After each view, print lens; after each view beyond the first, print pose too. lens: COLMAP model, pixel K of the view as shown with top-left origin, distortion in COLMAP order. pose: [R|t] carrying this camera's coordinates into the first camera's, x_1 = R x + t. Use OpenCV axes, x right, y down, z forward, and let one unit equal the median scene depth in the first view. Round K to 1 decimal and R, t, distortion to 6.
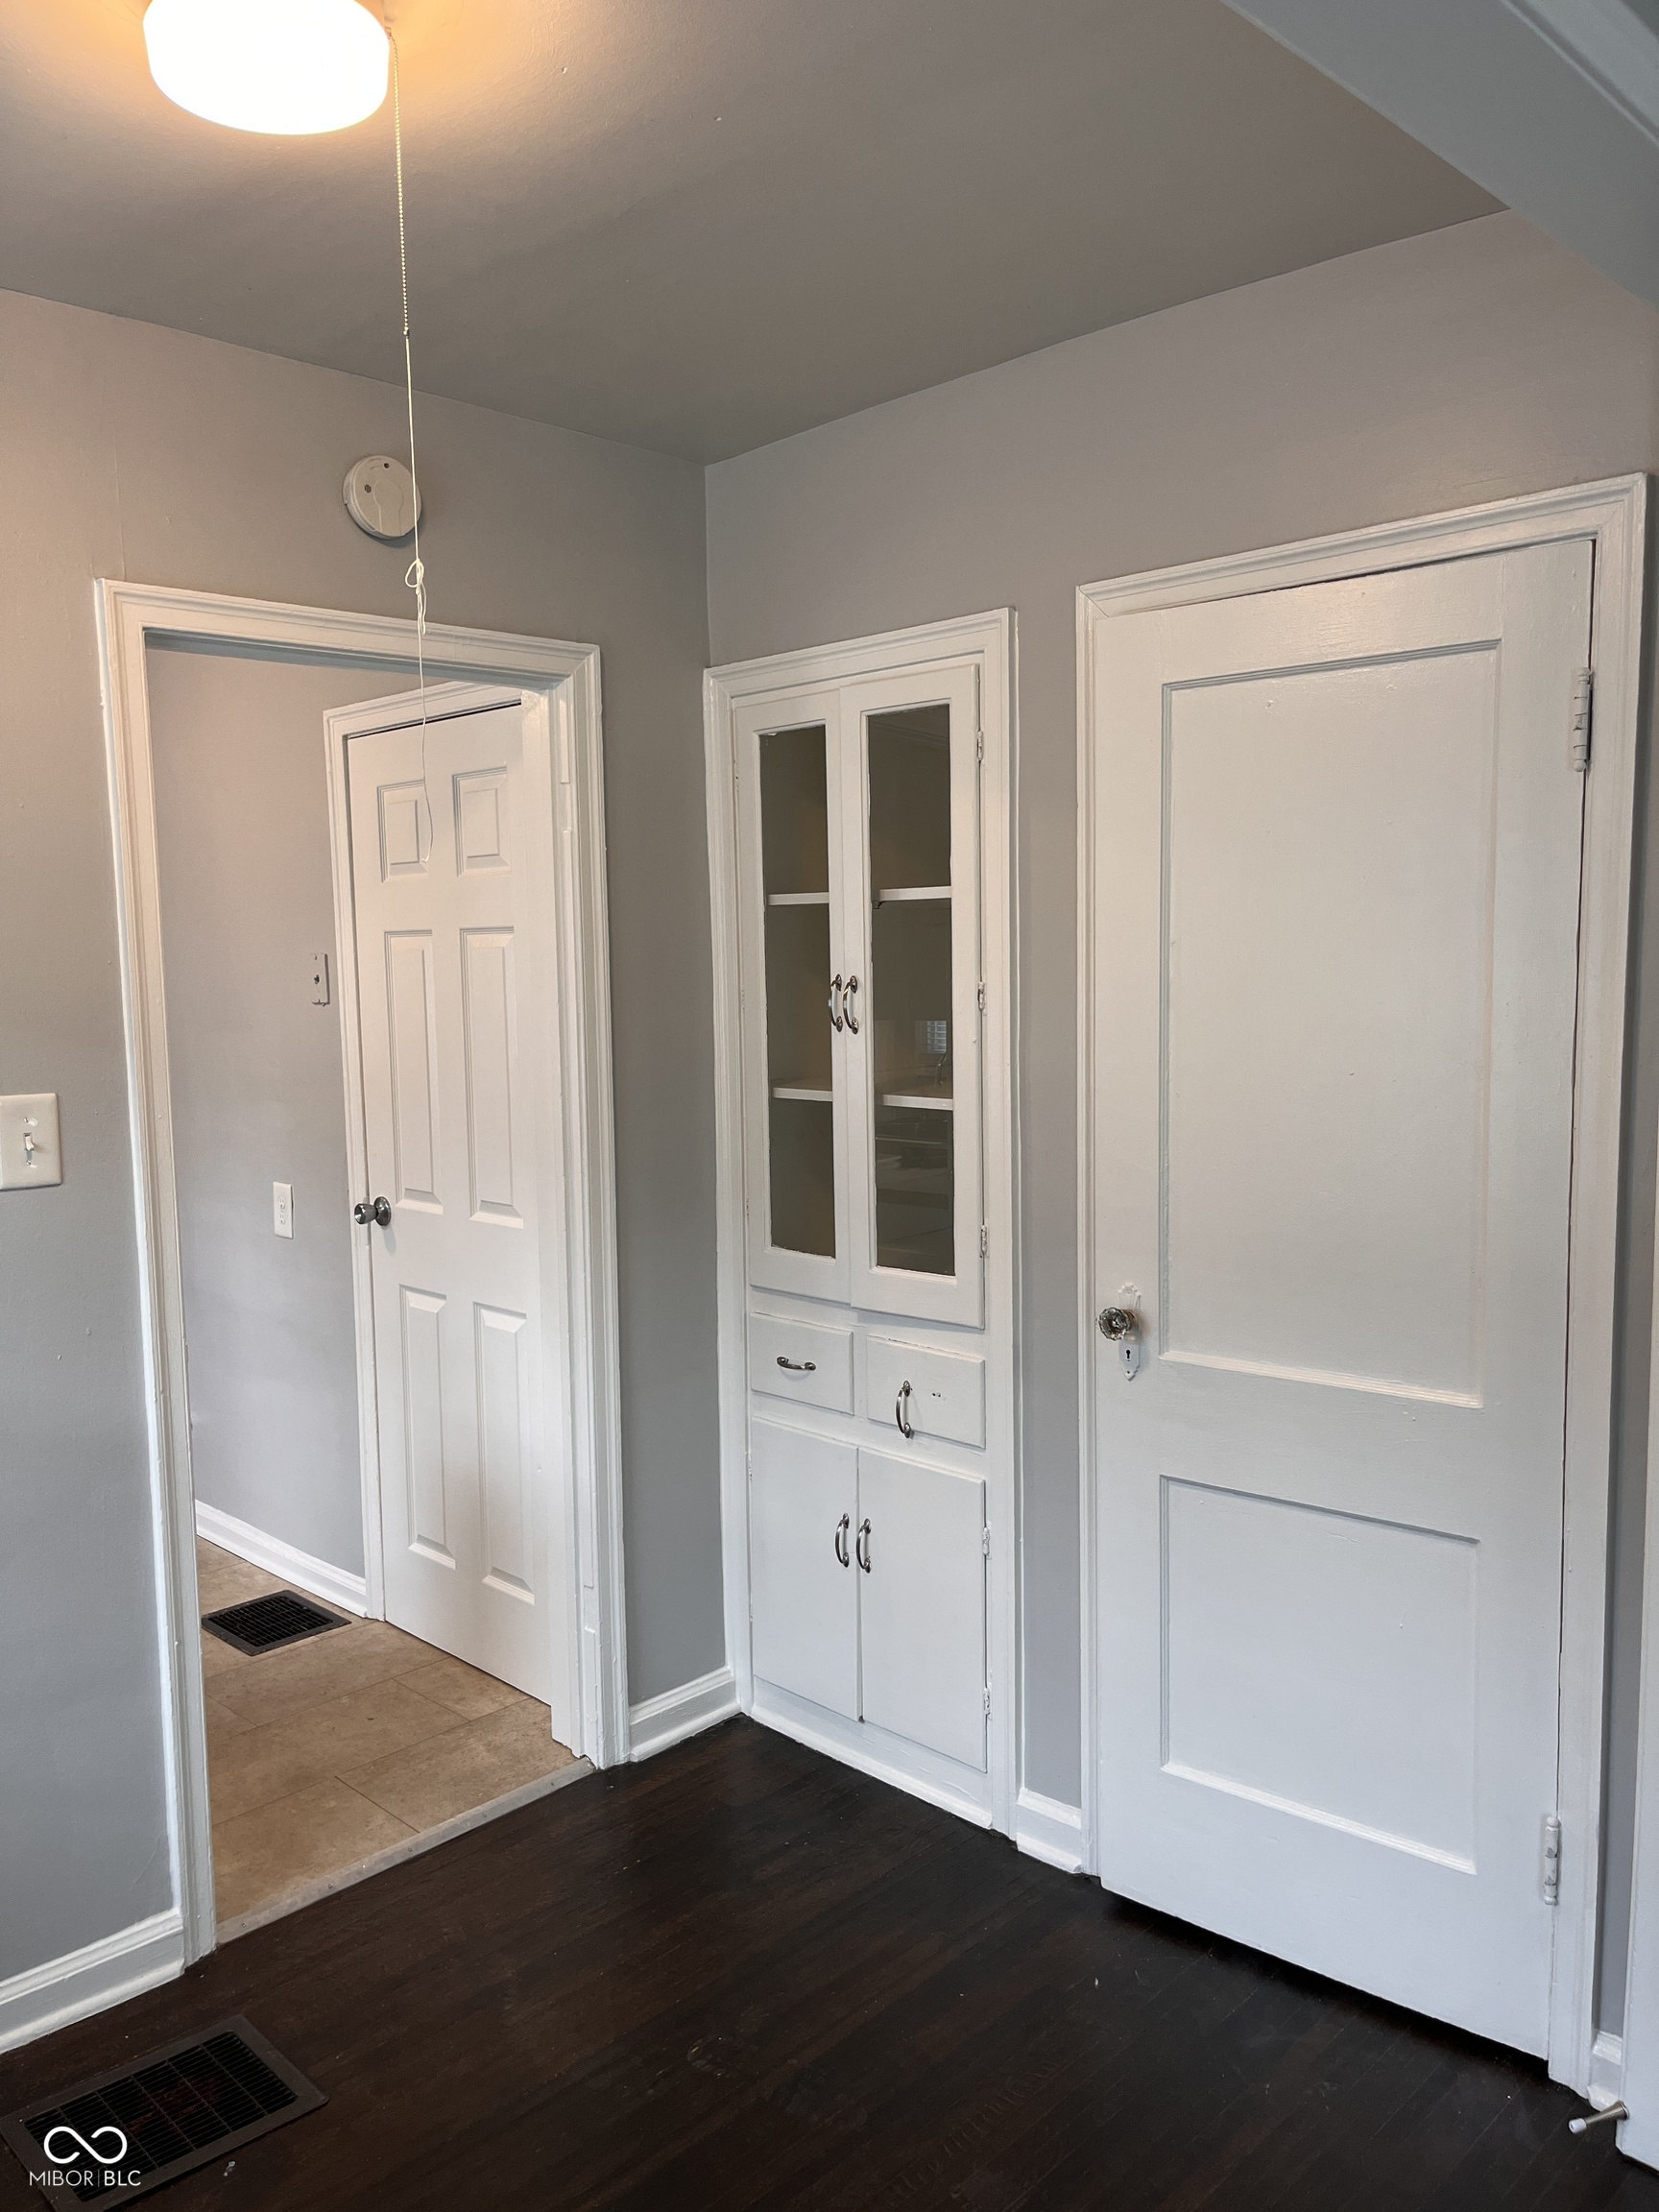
lens RADIAL K [[1660.6, 0, 802.9], [0, 1660.6, 1111.5], [0, 0, 1]] dist [0.055313, -0.093220]
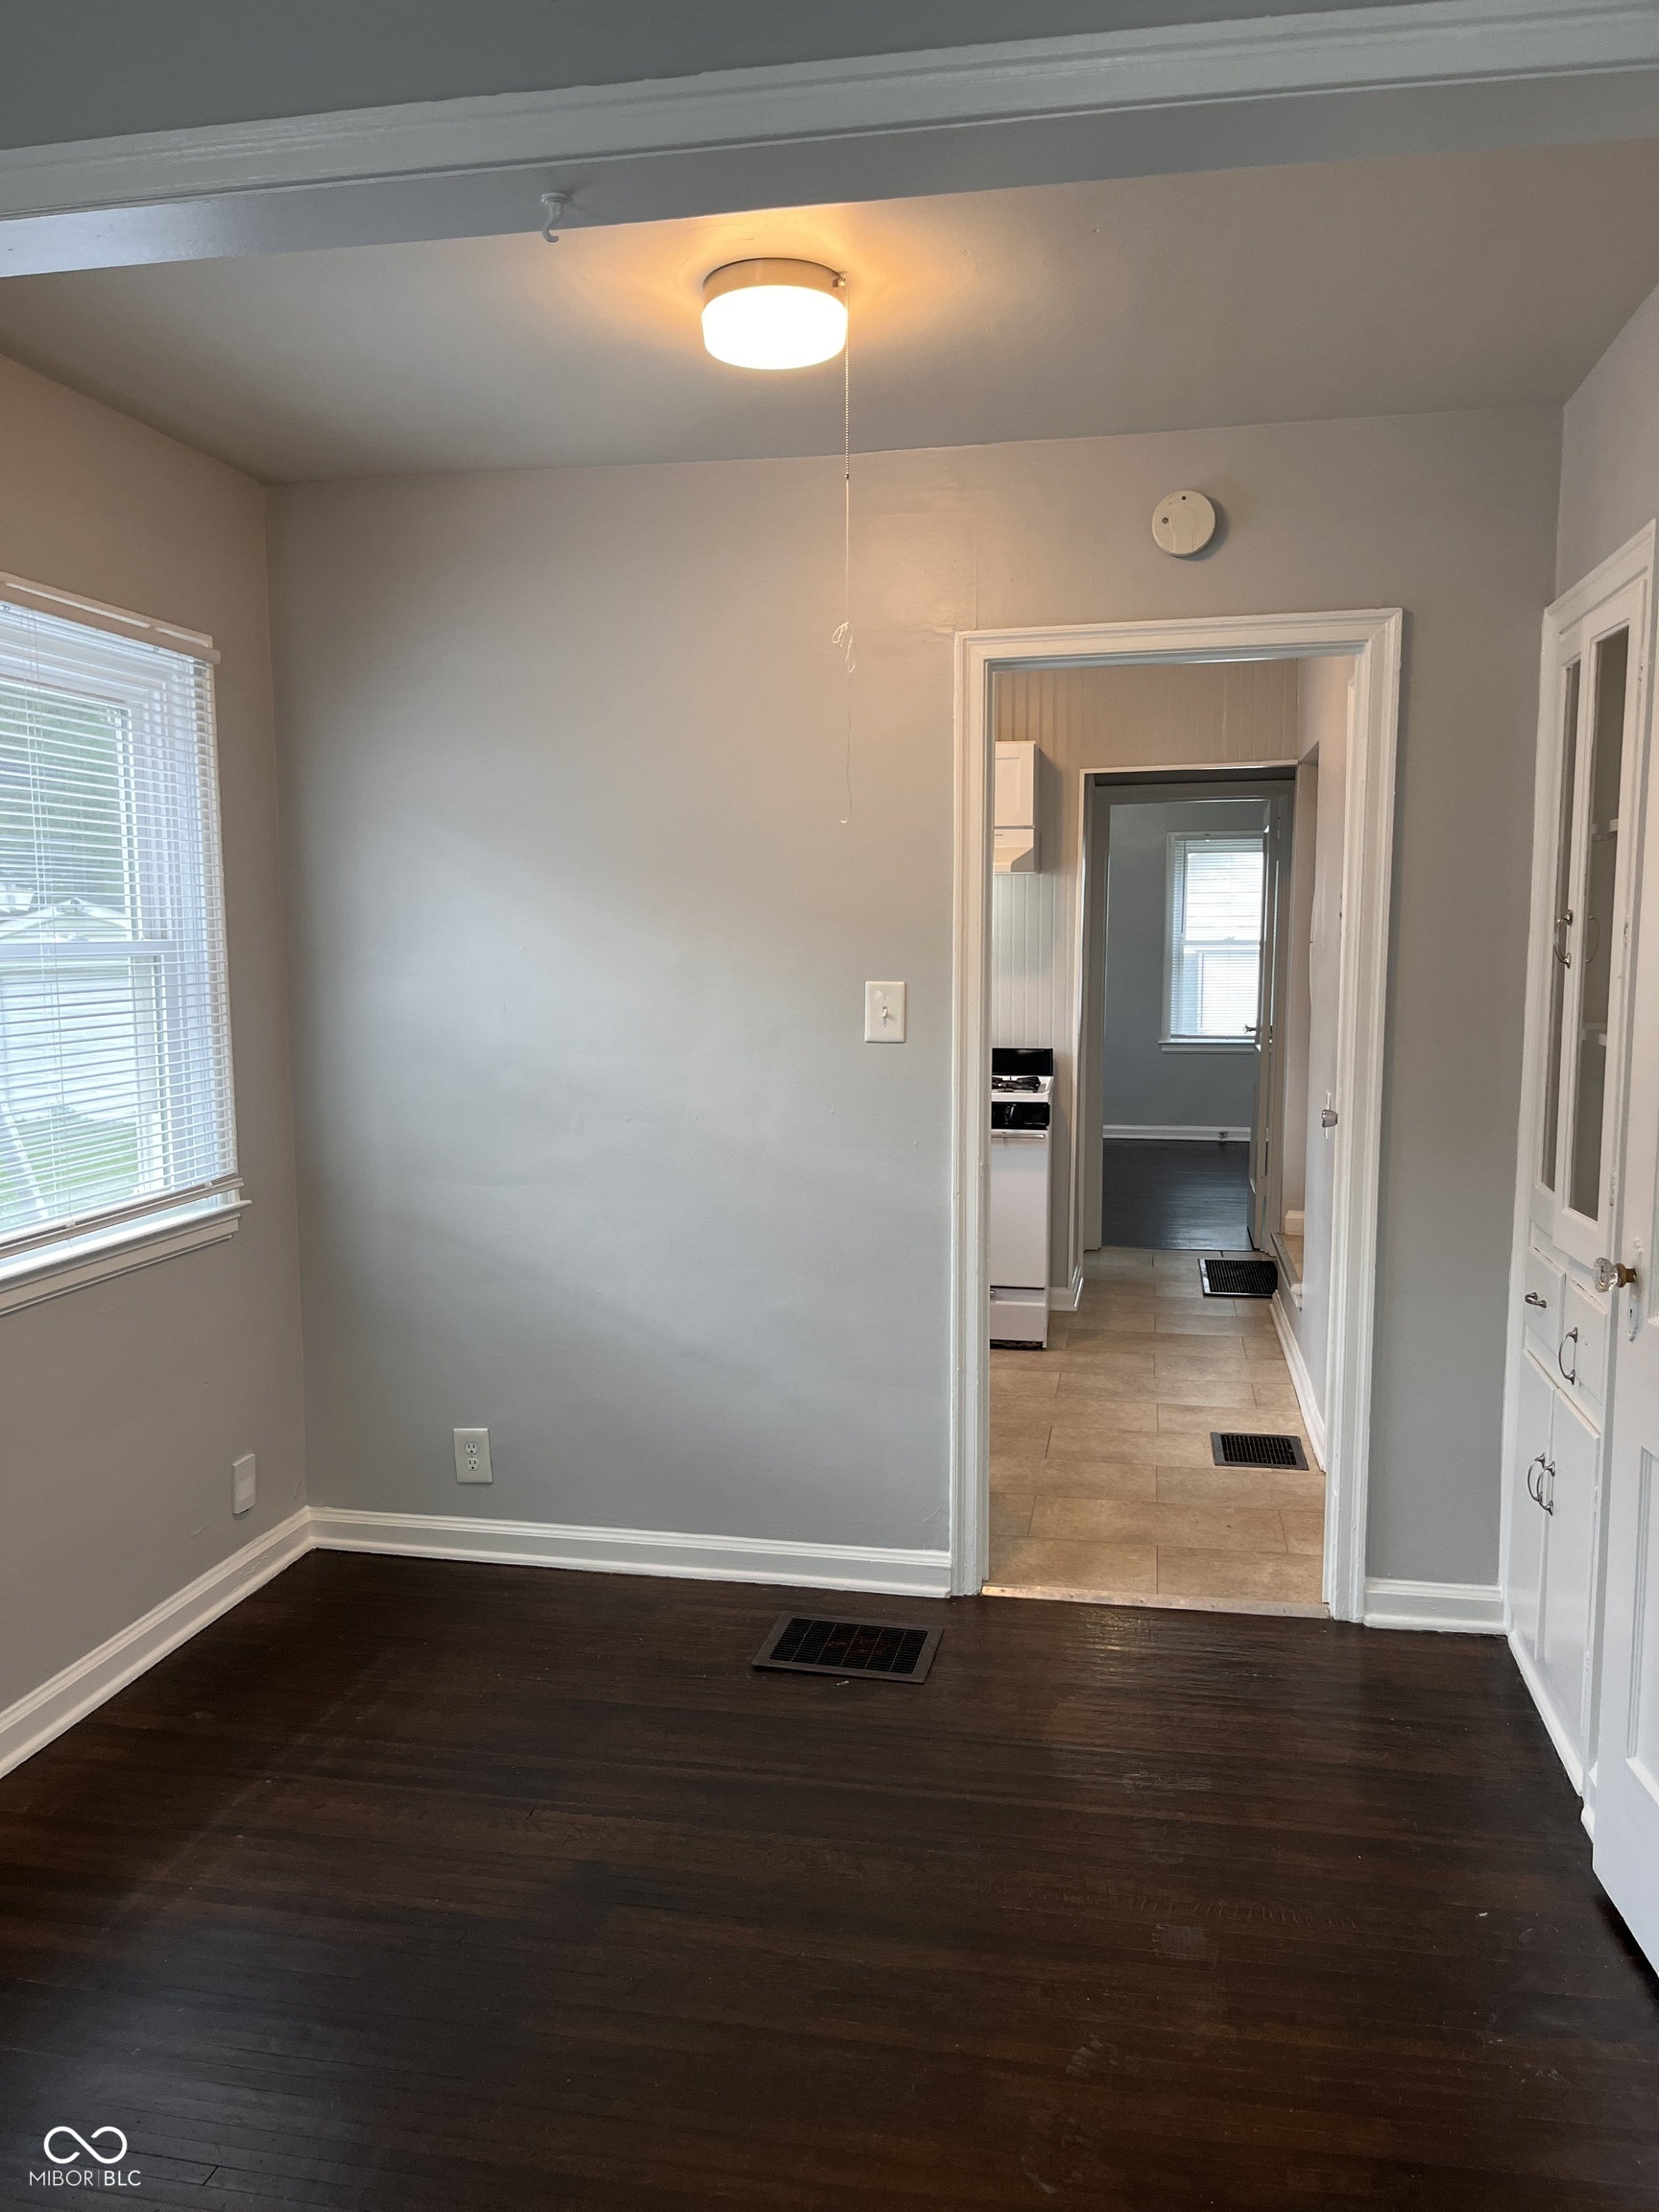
lens RADIAL K [[1660.6, 0, 802.9], [0, 1660.6, 1111.5], [0, 0, 1]] dist [0.055313, -0.093220]
pose [[0.555000, 0.108533, -0.824739, 0.624415], [-0.085516, 0.993643, 0.073213, 0.003179], [0.827443, 0.029895, 0.560754, 0.068946]]
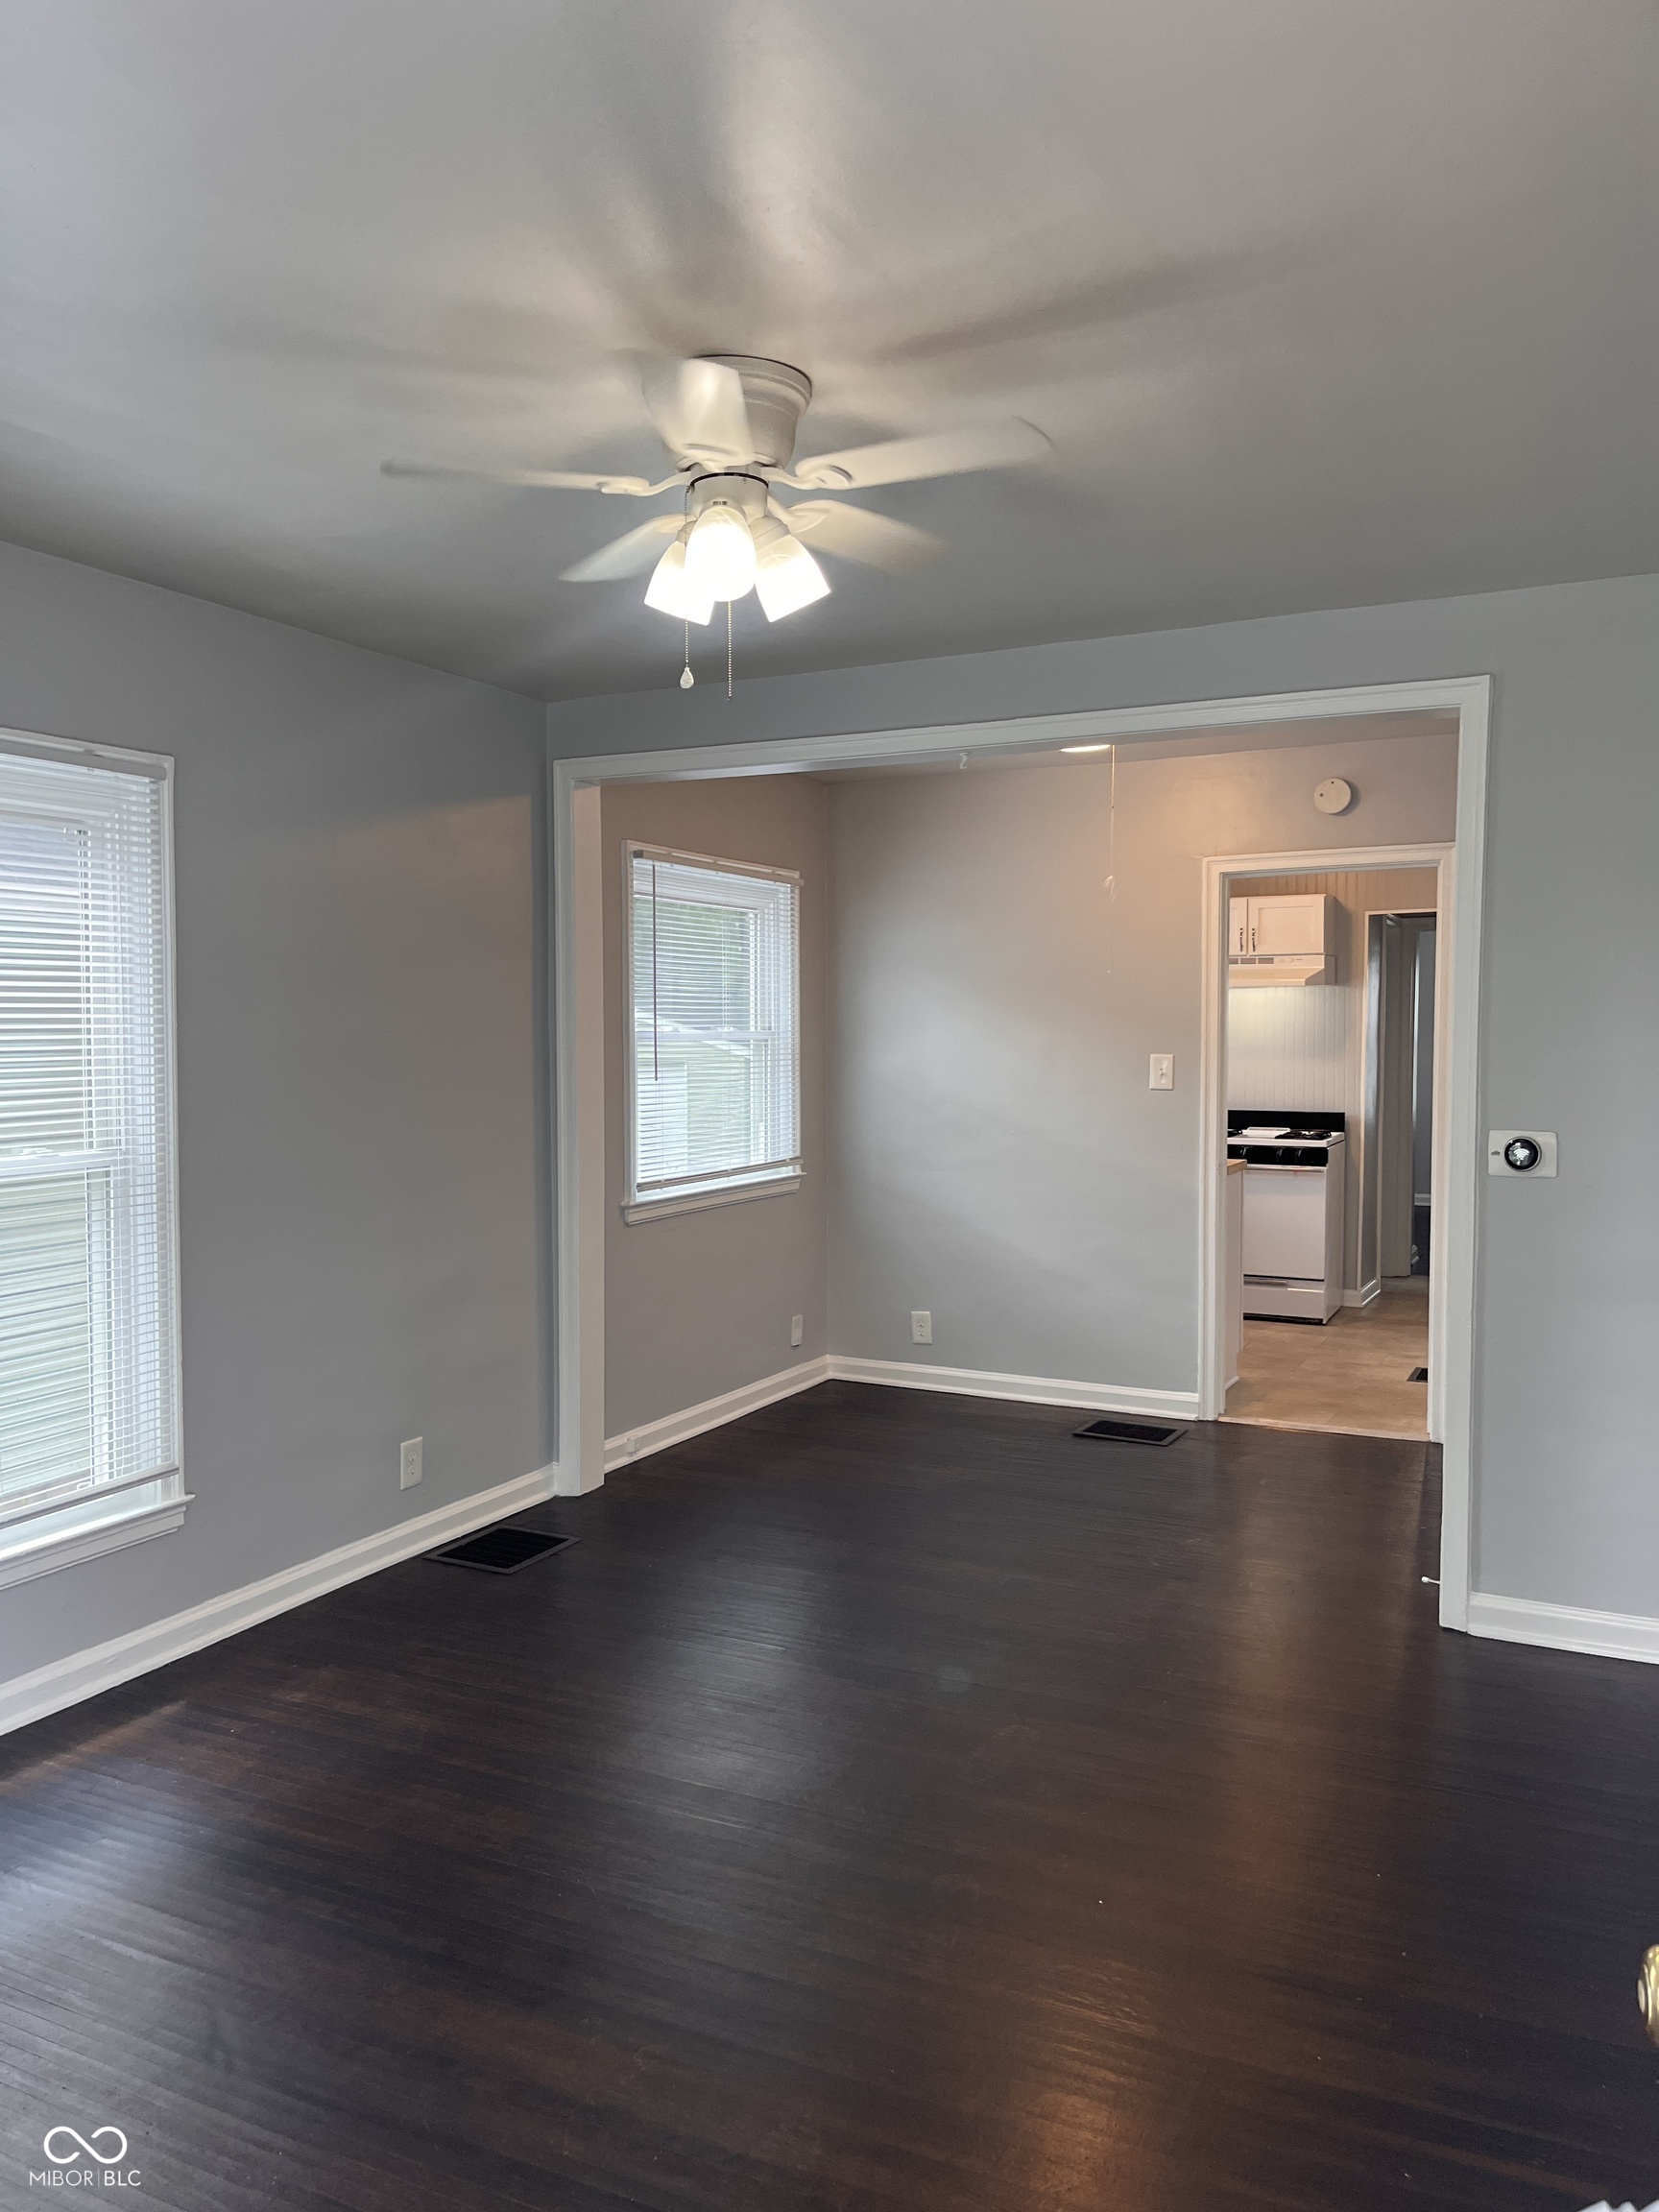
lens RADIAL K [[1660.6, 0, 802.9], [0, 1660.6, 1111.5], [0, 0, 1]] dist [0.055313, -0.093220]
pose [[0.310970, 0.066587, -0.948084, 1.530955], [-0.093805, 0.994822, 0.039102, 0.024628], [0.945779, 0.076776, 0.315606, -0.302659]]
